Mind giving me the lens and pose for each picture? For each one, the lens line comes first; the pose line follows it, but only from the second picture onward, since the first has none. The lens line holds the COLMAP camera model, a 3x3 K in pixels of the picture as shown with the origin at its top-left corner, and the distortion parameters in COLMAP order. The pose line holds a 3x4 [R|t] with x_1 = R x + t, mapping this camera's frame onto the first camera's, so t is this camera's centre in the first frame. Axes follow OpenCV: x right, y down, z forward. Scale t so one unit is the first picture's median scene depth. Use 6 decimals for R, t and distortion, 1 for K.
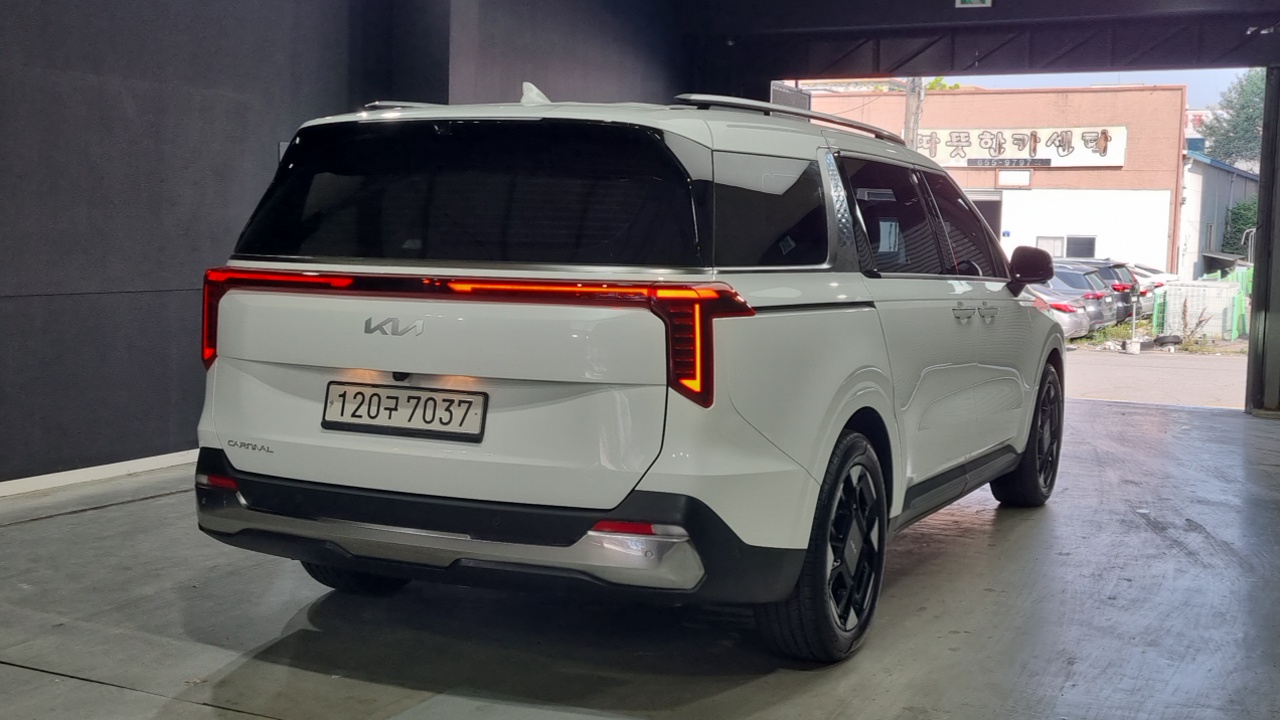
lens RADIAL K [[1505.6, 0, 639.4], [0, 1505.6, 330.1], [0, 0, 1]] dist [0.062596, -0.001992]
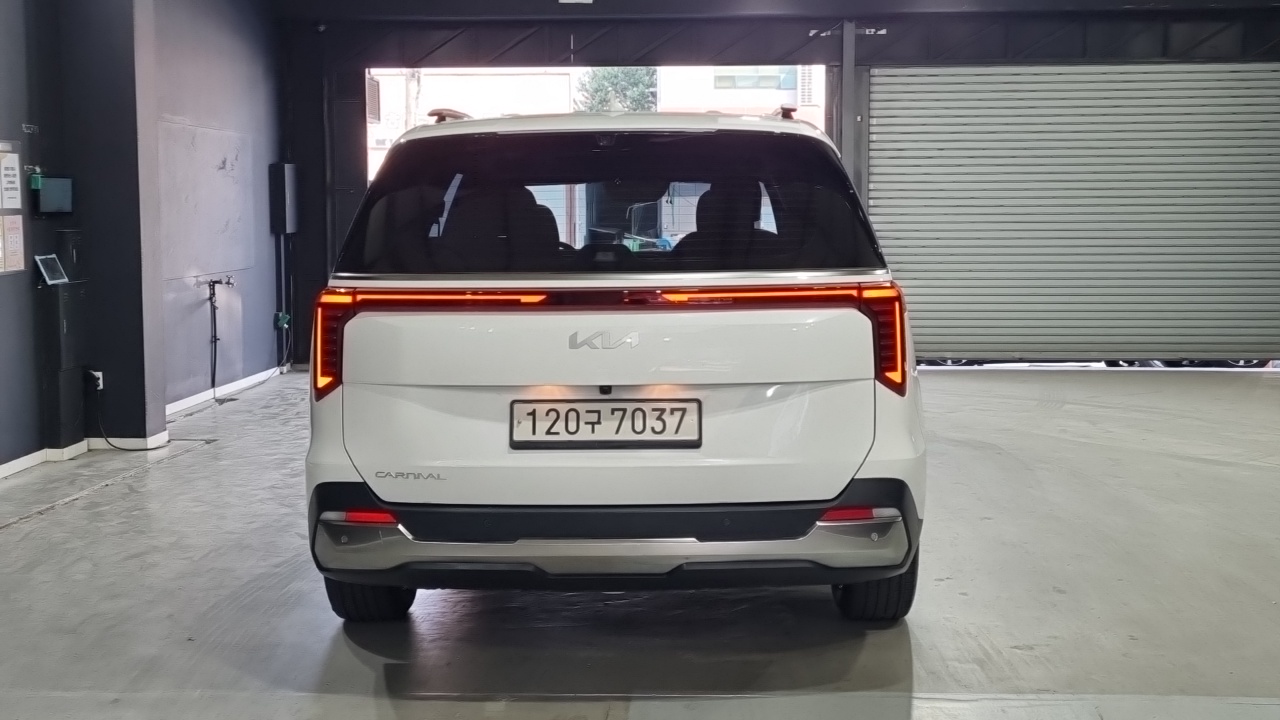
lens RADIAL K [[1505.6, 0, 639.4], [0, 1505.6, 330.1], [0, 0, 1]] dist [0.062596, -0.001992]
pose [[0.909811, -0.060291, 0.410619, -0.543805], [0.054542, 0.998180, 0.025714, -0.032947], [-0.411422, -0.000999, 0.911444, 0.081417]]
